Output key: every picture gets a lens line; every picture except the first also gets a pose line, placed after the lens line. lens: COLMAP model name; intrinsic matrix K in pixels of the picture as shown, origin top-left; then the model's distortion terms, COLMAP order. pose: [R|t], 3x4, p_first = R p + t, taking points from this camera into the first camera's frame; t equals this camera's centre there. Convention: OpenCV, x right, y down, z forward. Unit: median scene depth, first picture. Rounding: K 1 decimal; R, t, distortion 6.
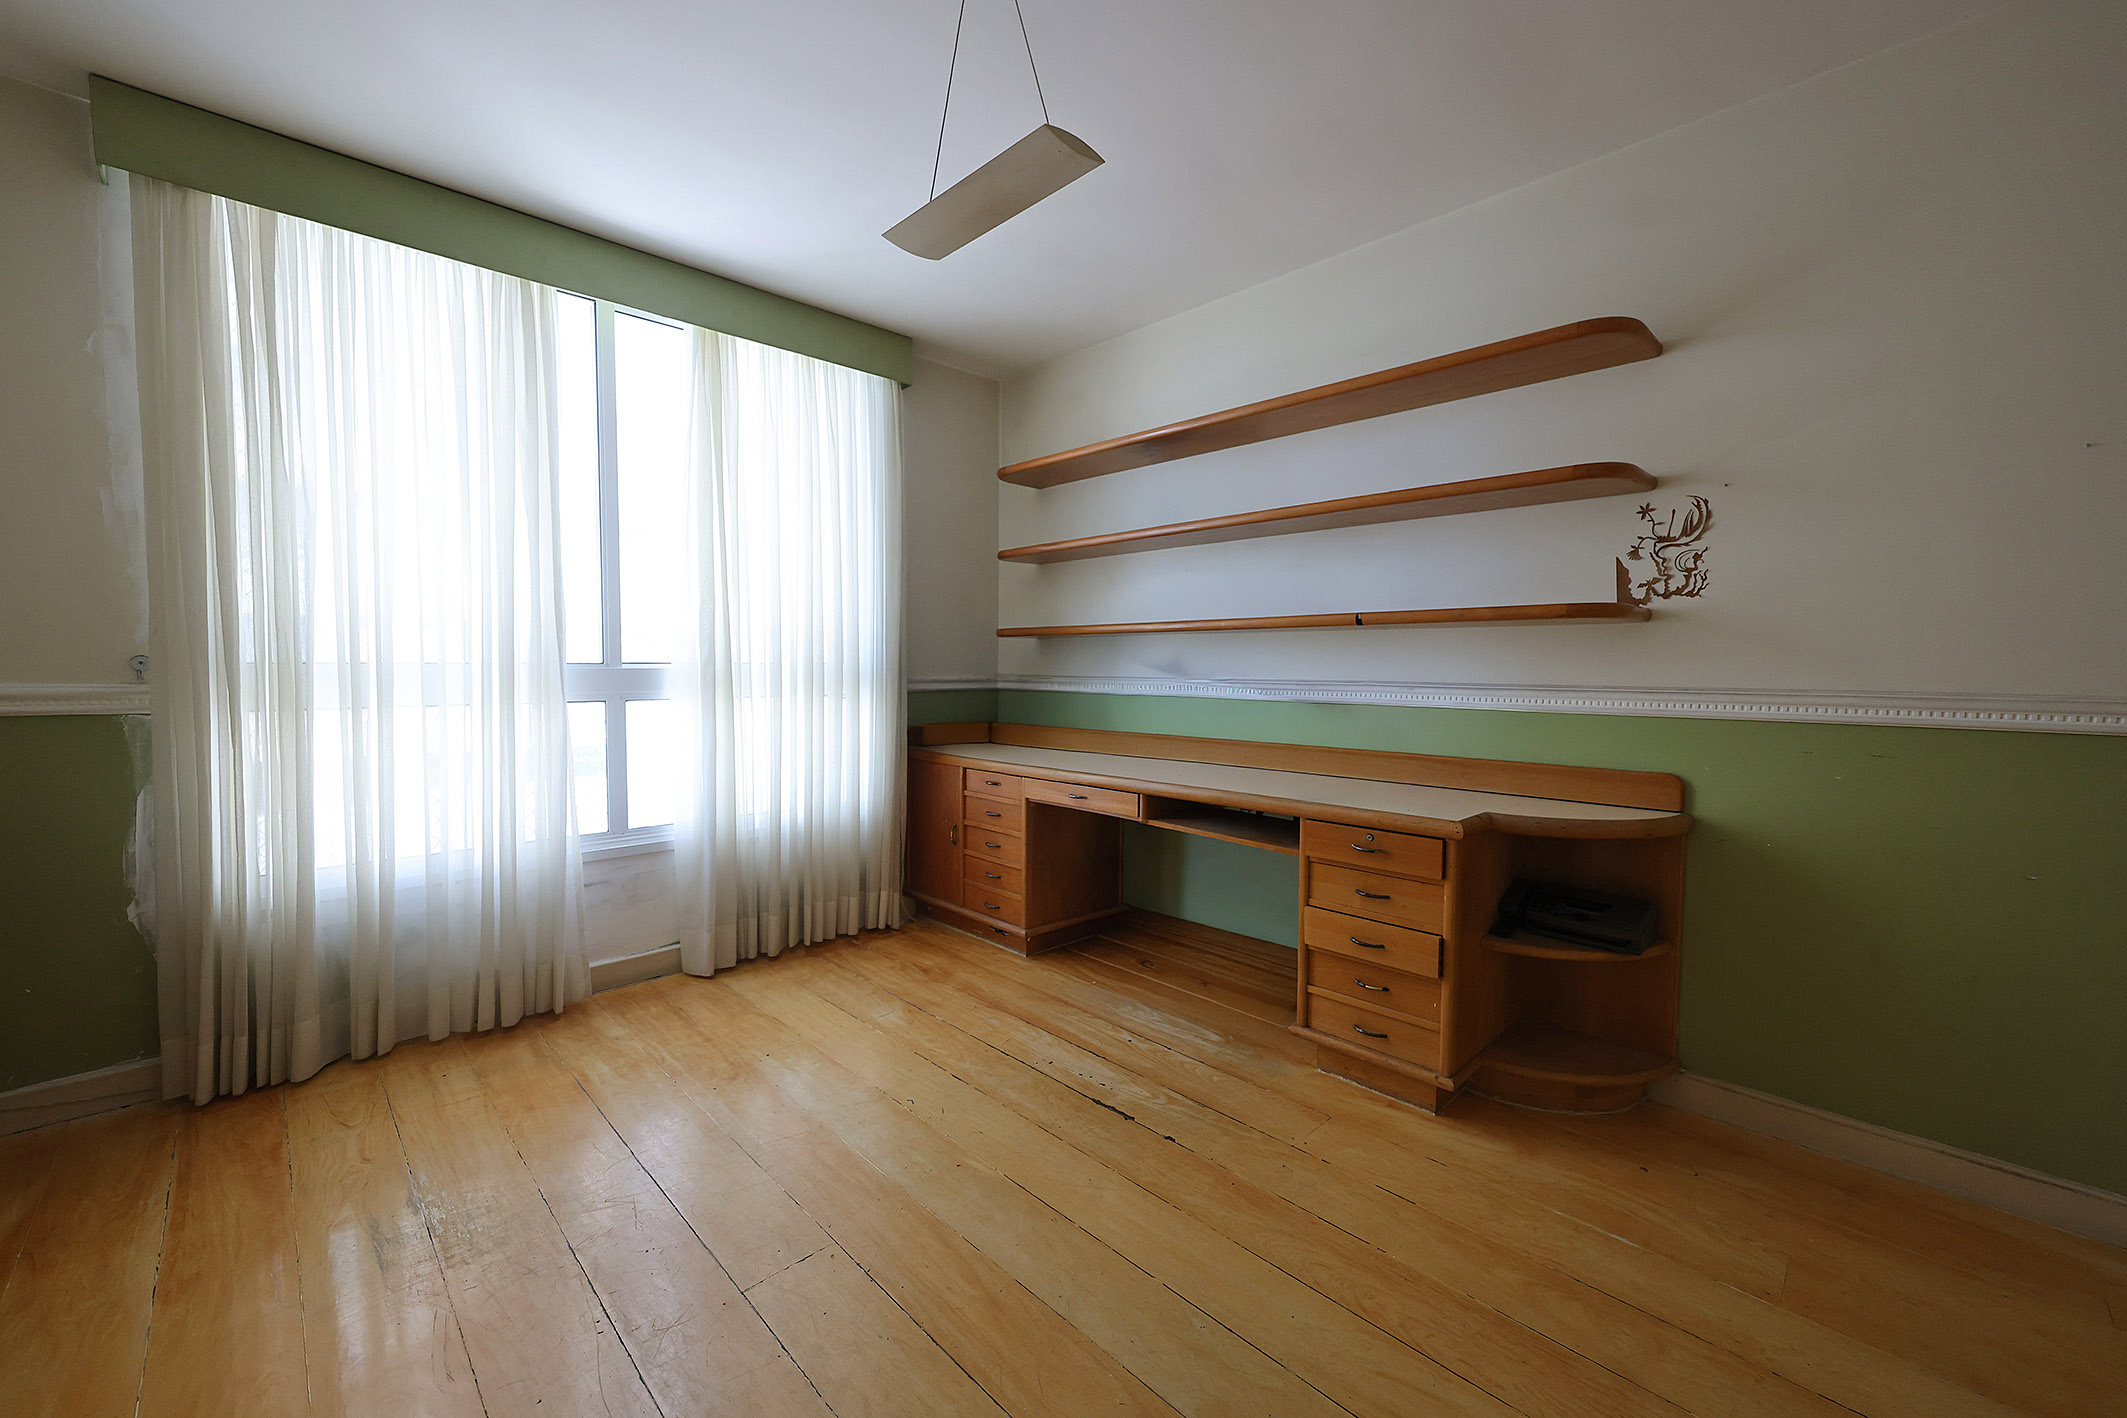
lens RADIAL K [[829.7, 0, 1083.0], [0, 829.7, 697.3], [0, 0, 1]] dist [0.001279, 0.000038]
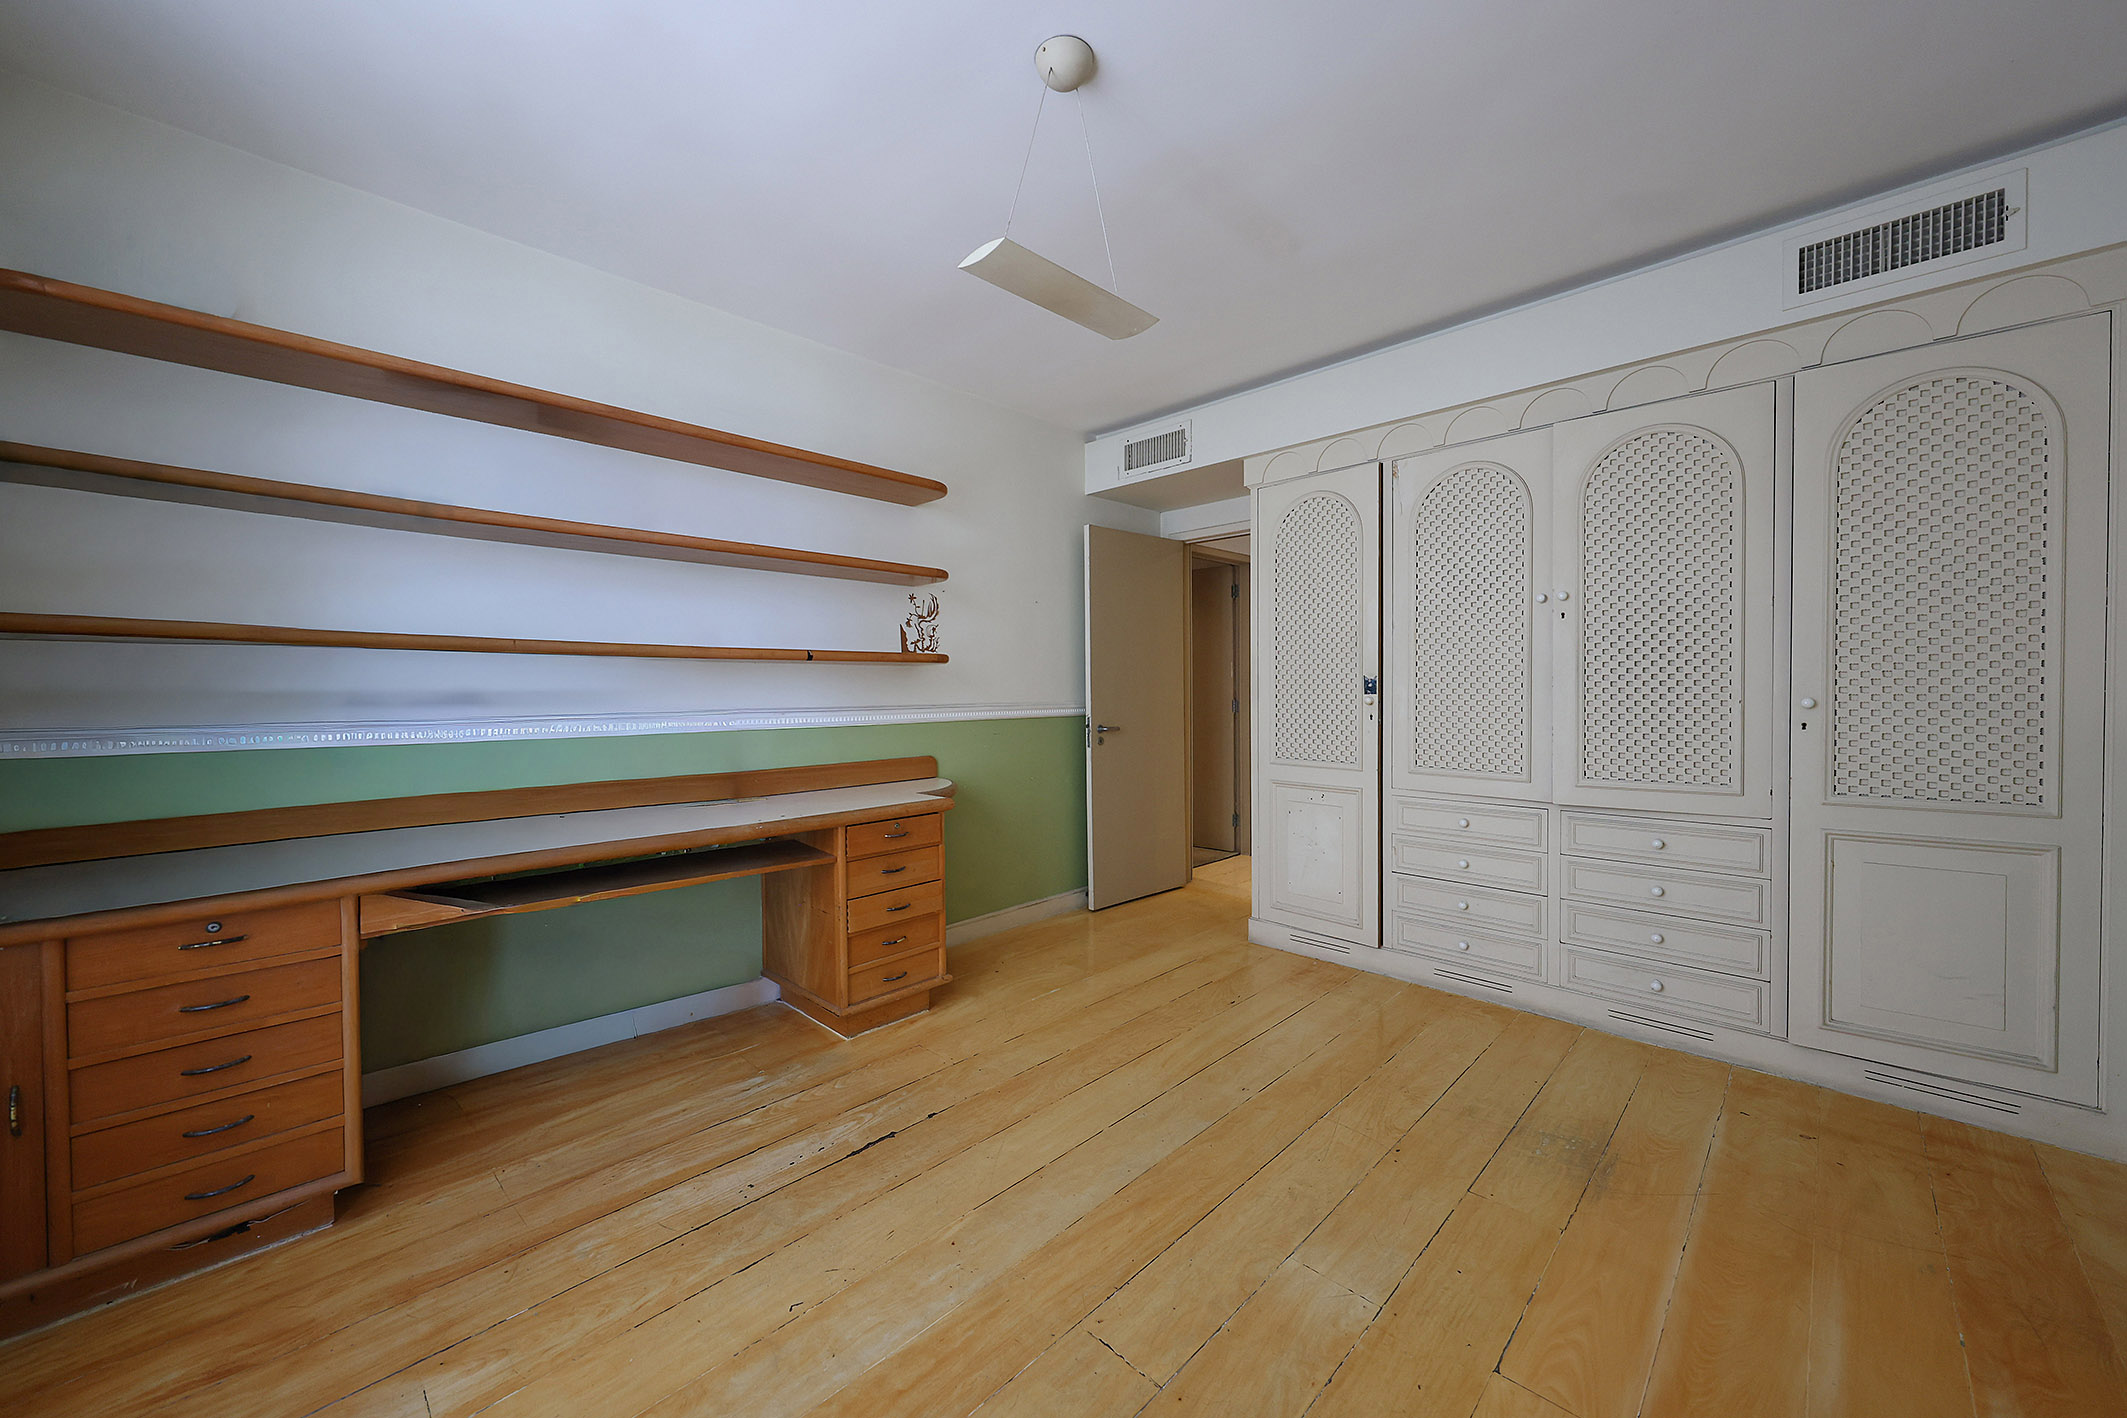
lens RADIAL K [[756.4, 0, 1050.4], [0, 756.4, 702.0], [0, 0, 1]] dist [0.000017, -0.000037]
pose [[0.014894, -0.021773, 0.999652, -0.722768], [0.047371, 0.998656, 0.021046, -0.033850], [-0.998766, 0.047042, 0.015905, 0.634193]]
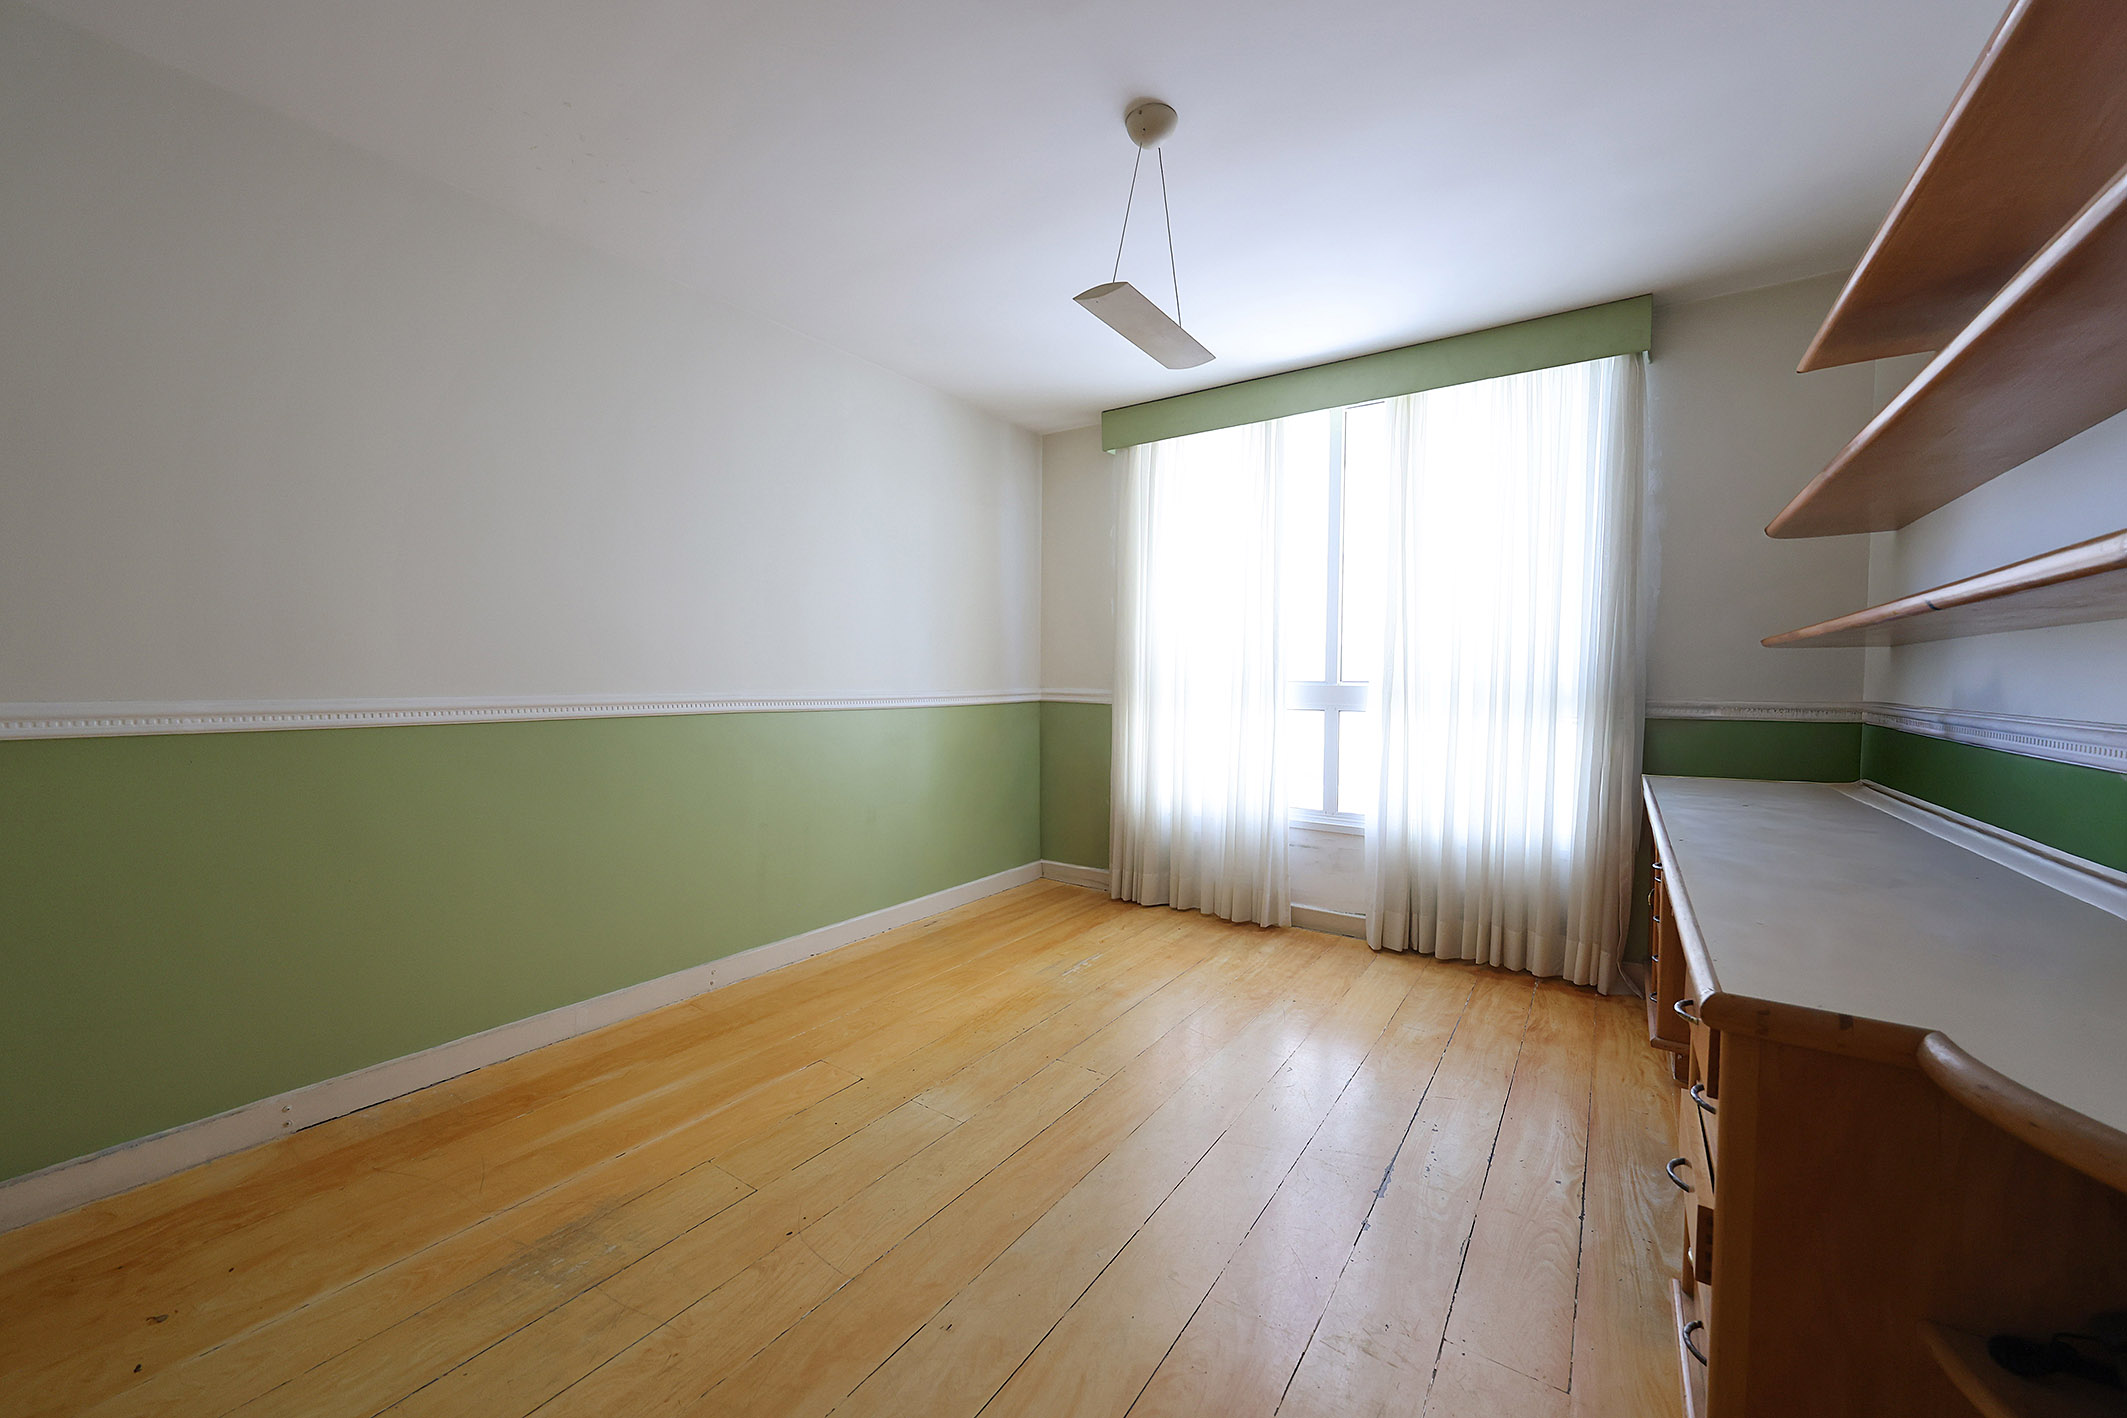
lens RADIAL K [[802.2, 0, 1061.6], [0, 802.2, 701.5], [0, 0, 1]] dist [0.000826, 0.000099]
pose [[0.182060, 0.023071, -0.983017, 0.676885], [-0.047091, 0.998782, 0.014720, -0.011145], [0.982159, 0.043612, 0.182924, 0.405396]]
